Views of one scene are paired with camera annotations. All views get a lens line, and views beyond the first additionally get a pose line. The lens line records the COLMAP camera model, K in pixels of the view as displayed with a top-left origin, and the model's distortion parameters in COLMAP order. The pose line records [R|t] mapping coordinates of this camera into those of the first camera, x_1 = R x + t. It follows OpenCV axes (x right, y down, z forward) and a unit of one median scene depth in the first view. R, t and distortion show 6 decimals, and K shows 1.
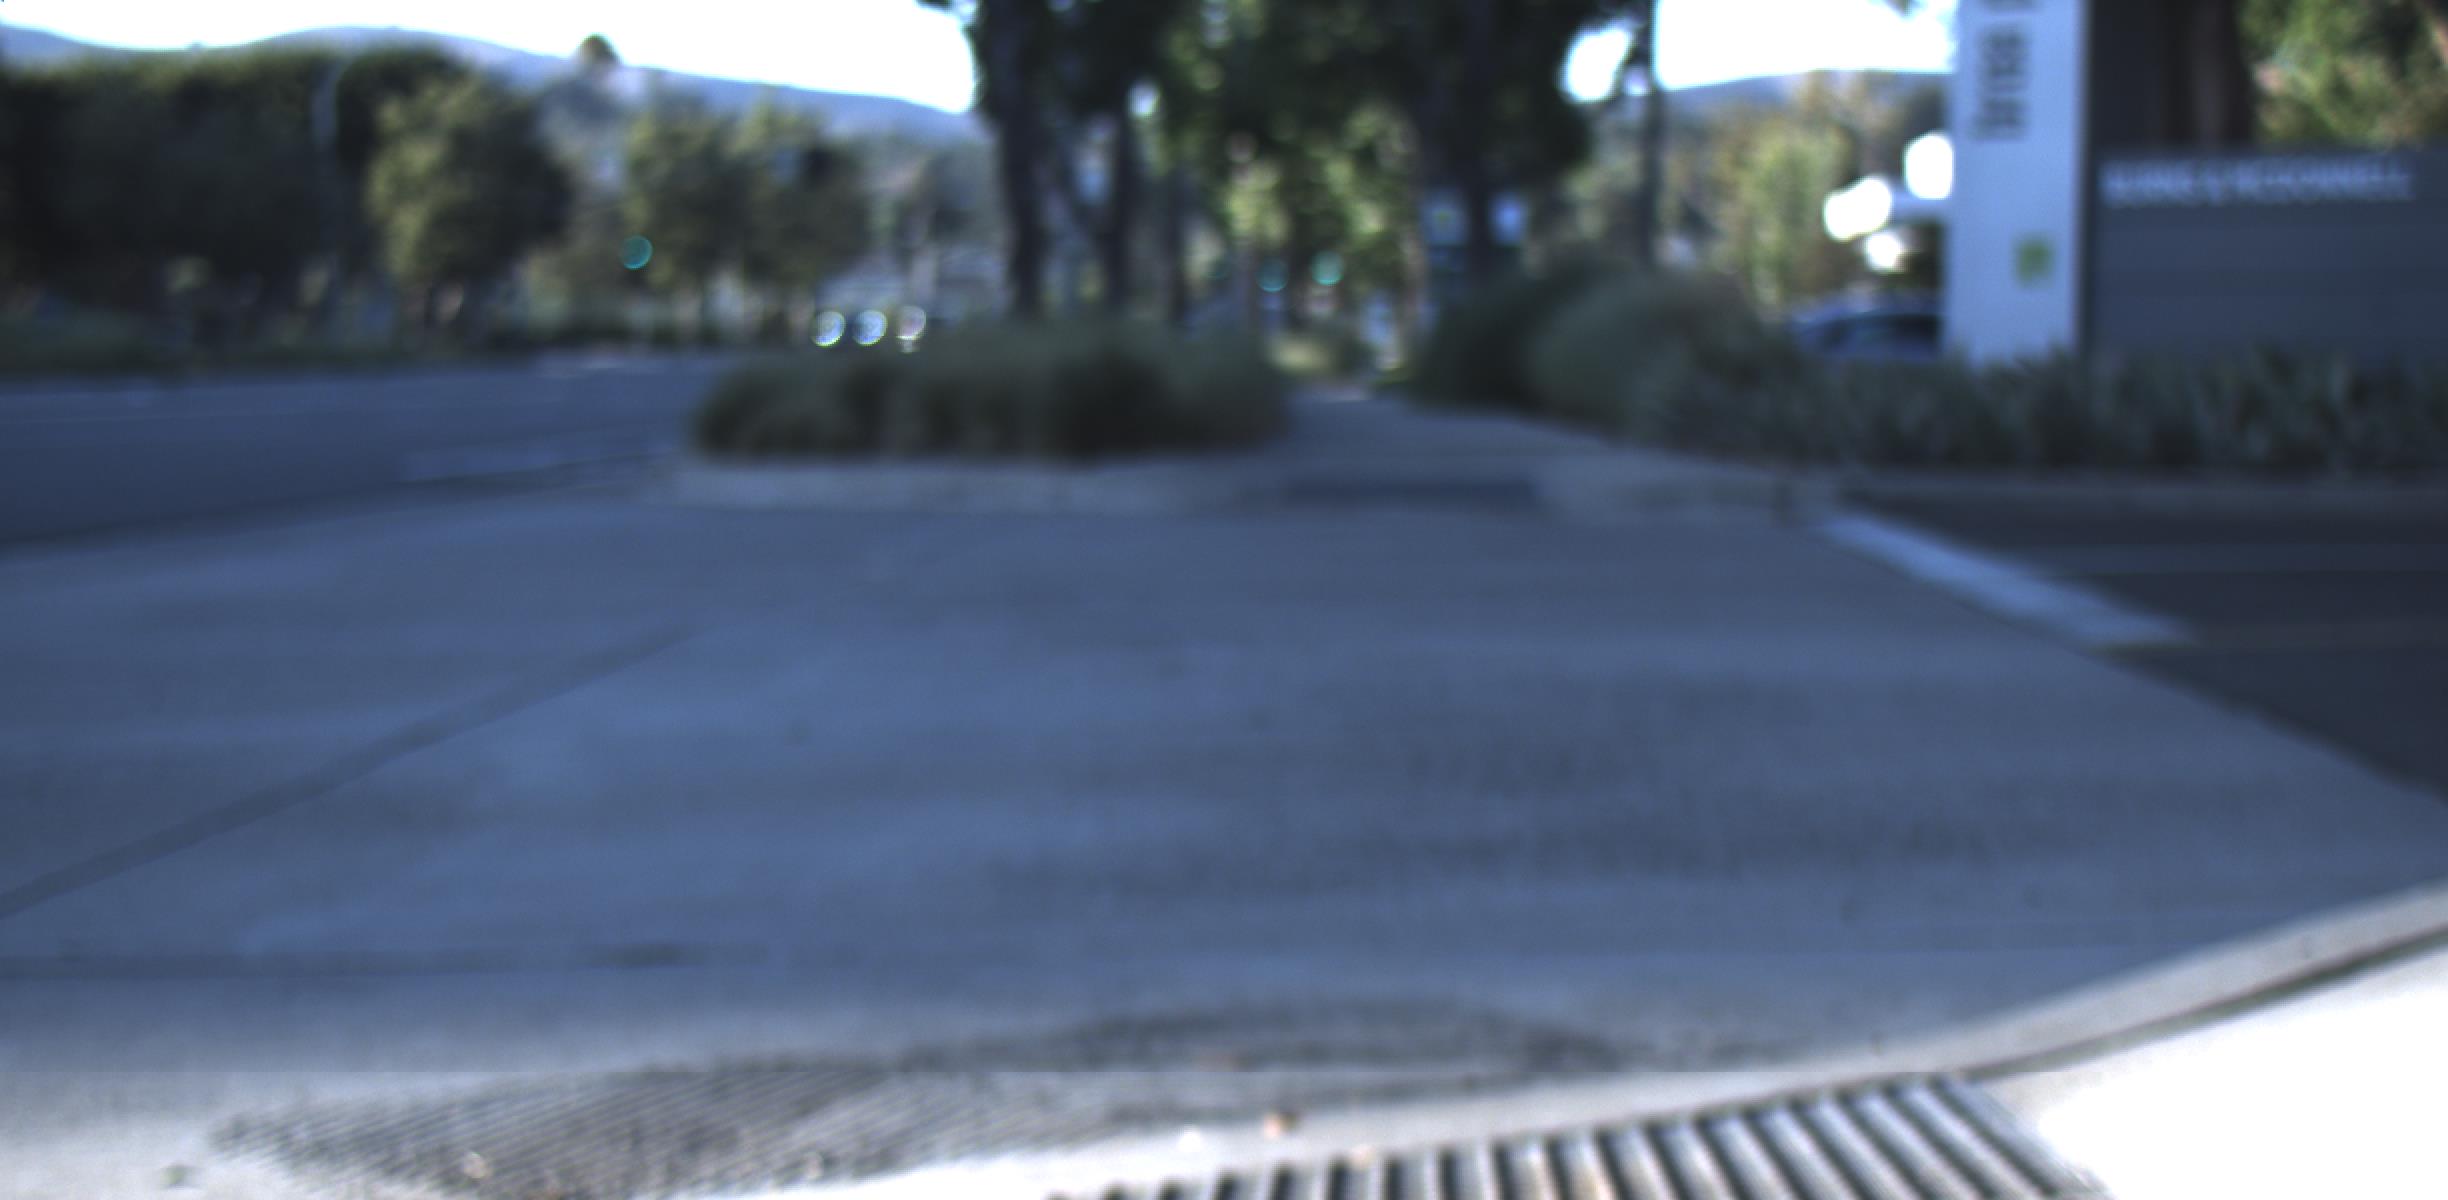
lens RADIAL K [[3883.8, 0, 1216.0], [0, 3883.8, 610.4], [0, 0, 1]] dist [0.010827, 0.000000]
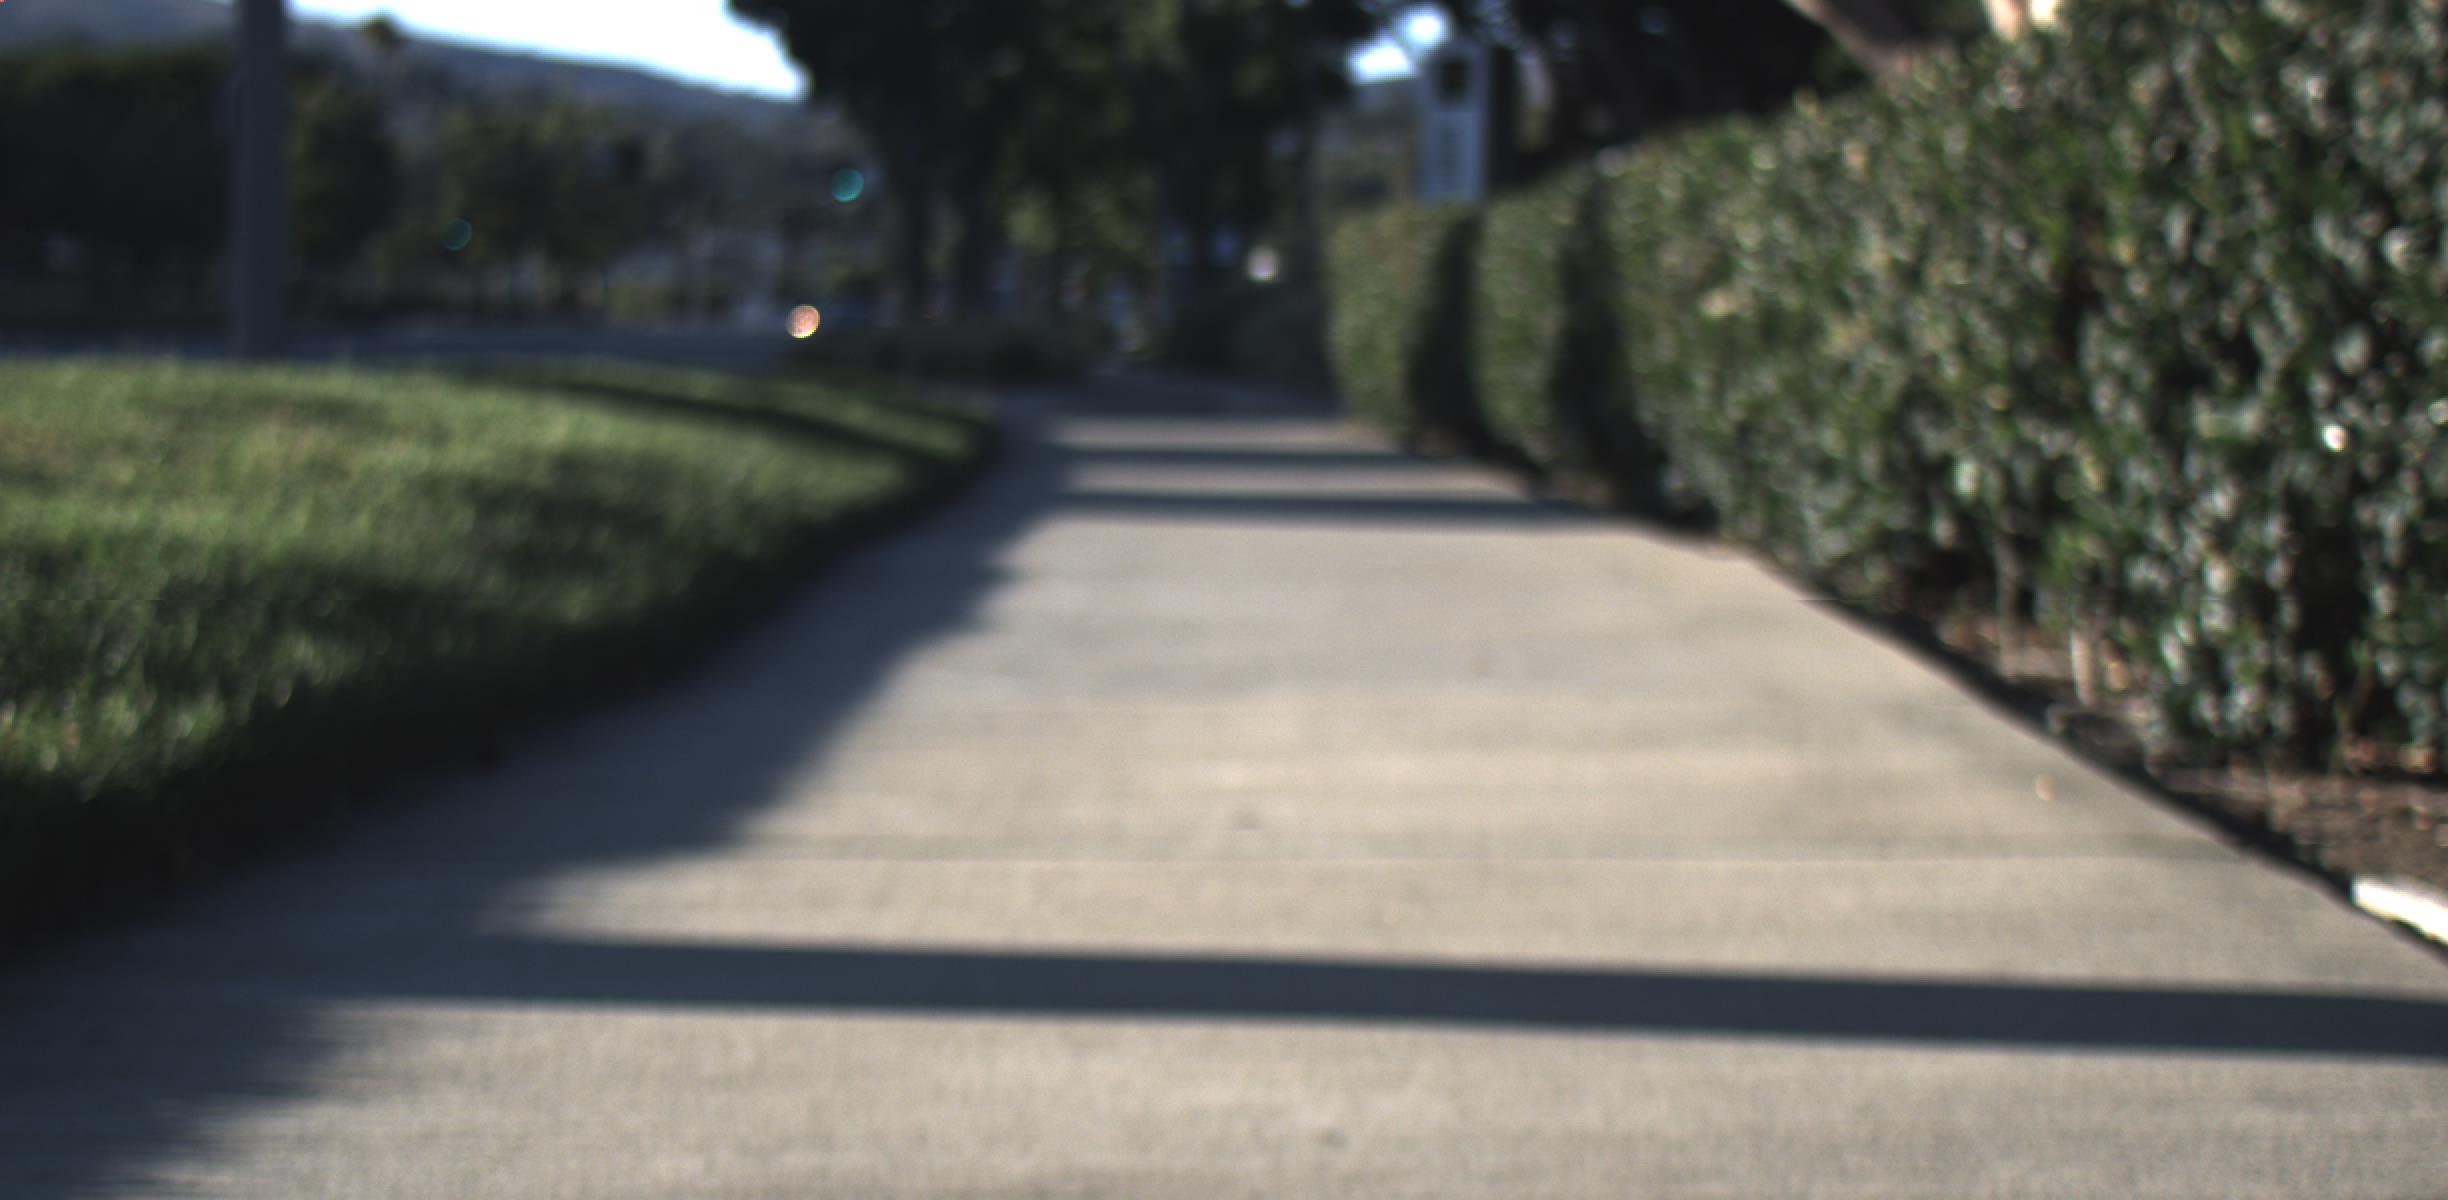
lens RADIAL K [[3883.8, 0, 1223.4], [0, 3883.8, 604.2], [0, 0, 1]] dist [0.010827, 0.000000]
pose [[0.997364, 0.015541, 0.070883, -0.015506], [-0.015756, 0.999873, 0.002470, 0.017379], [-0.070836, -0.003580, 0.997482, -0.274278]]
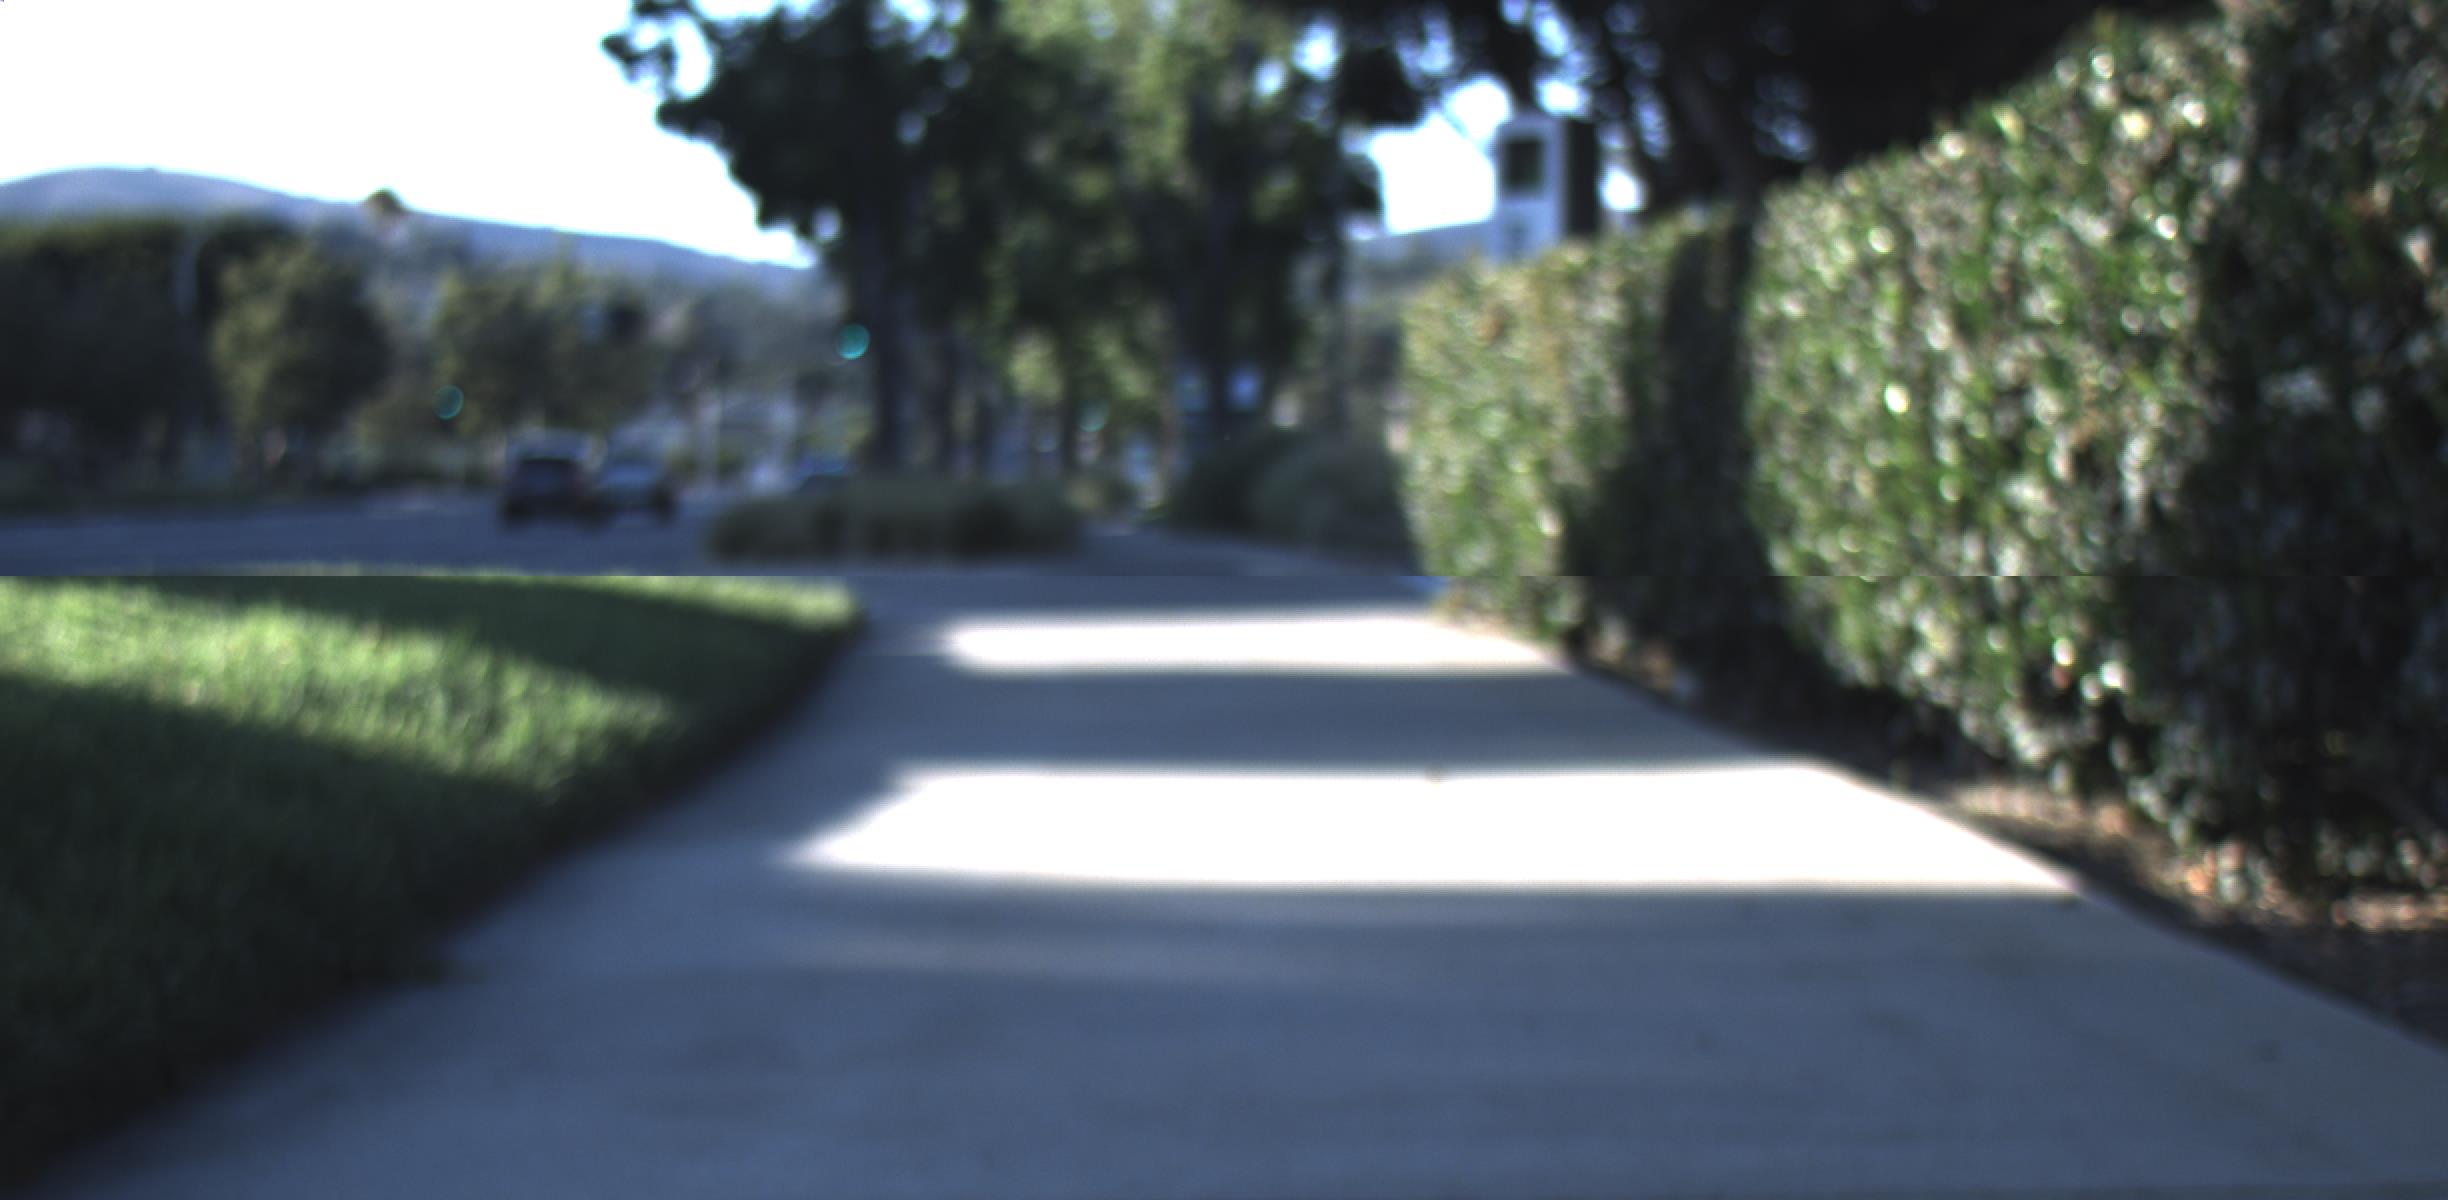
lens RADIAL K [[3883.8, 0, 1180.0], [0, 3883.8, 609.6], [0, 0, 1]] dist [0.010827, 0.000000]
pose [[0.998633, -0.005615, 0.051971, -0.007686], [0.007472, 0.999338, -0.035604, 0.010546], [-0.051737, 0.035944, 0.998014, -0.170200]]
